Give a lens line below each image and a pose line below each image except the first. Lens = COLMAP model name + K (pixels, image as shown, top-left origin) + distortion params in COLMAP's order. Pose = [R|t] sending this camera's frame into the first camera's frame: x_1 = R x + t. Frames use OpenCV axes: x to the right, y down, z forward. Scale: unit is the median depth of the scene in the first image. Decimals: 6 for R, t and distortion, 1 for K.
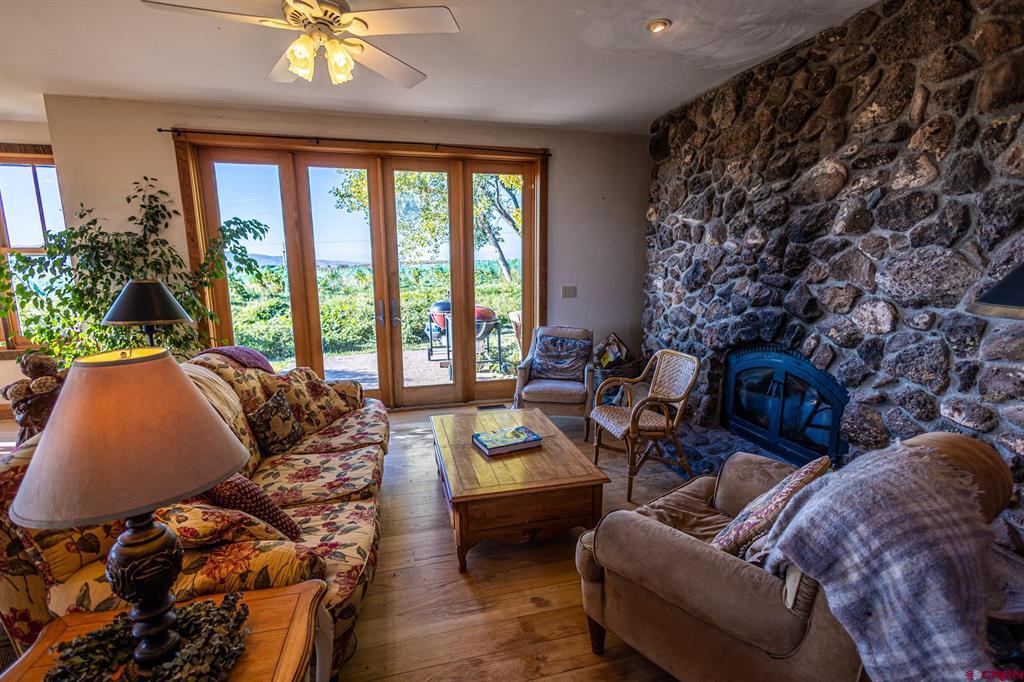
lens RADIAL K [[475.2, 0, 512.0], [0, 475.2, 341.0], [0, 0, 1]] dist [0.012436, 0.000188]
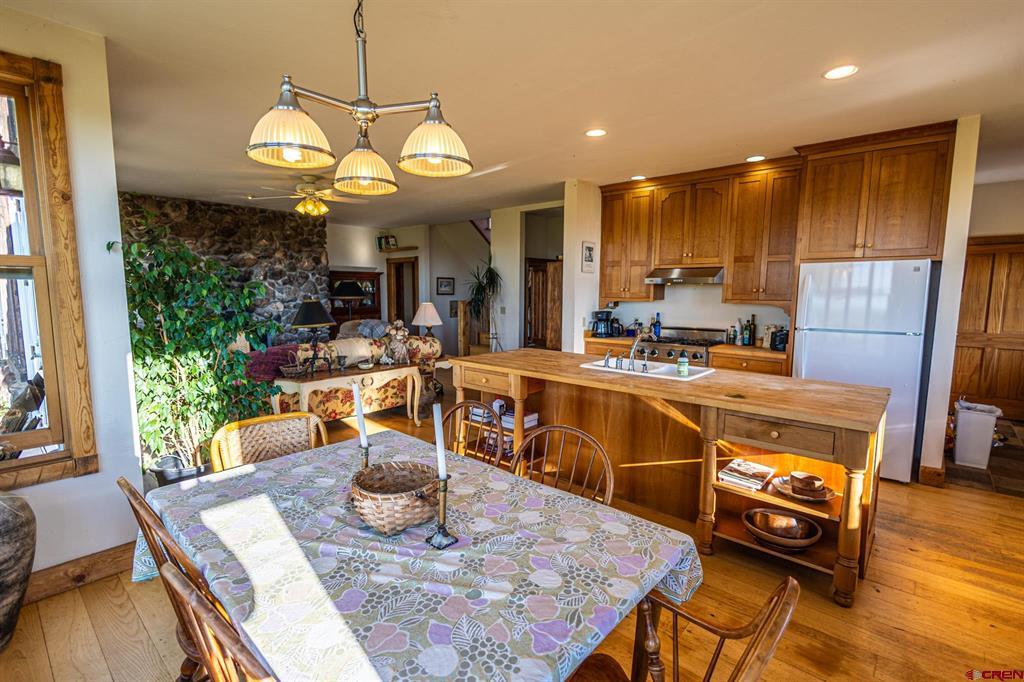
lens RADIAL K [[475.2, 0, 512.0], [0, 475.2, 341.0], [0, 0, 1]] dist [0.012436, 0.000188]
pose [[-0.545082, -0.087236, 0.833832, -2.475261], [0.140063, 0.971119, 0.193159, -0.201049], [-0.826600, 0.222077, -0.517121, 1.260006]]
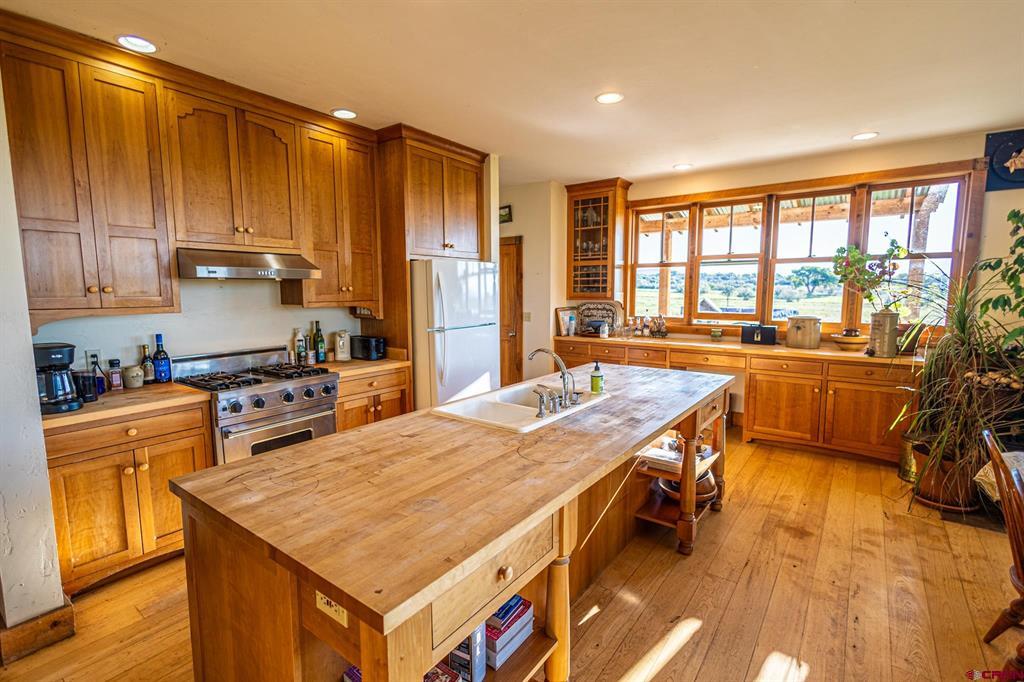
lens RADIAL K [[475.2, 0, 512.0], [0, 475.2, 341.0], [0, 0, 1]] dist [0.012436, 0.000188]
pose [[-0.787409, 0.076605, -0.611652, -1.063760], [-0.096370, 0.964750, 0.244890, -0.154609], [0.608851, 0.251773, -0.752270, 0.927843]]
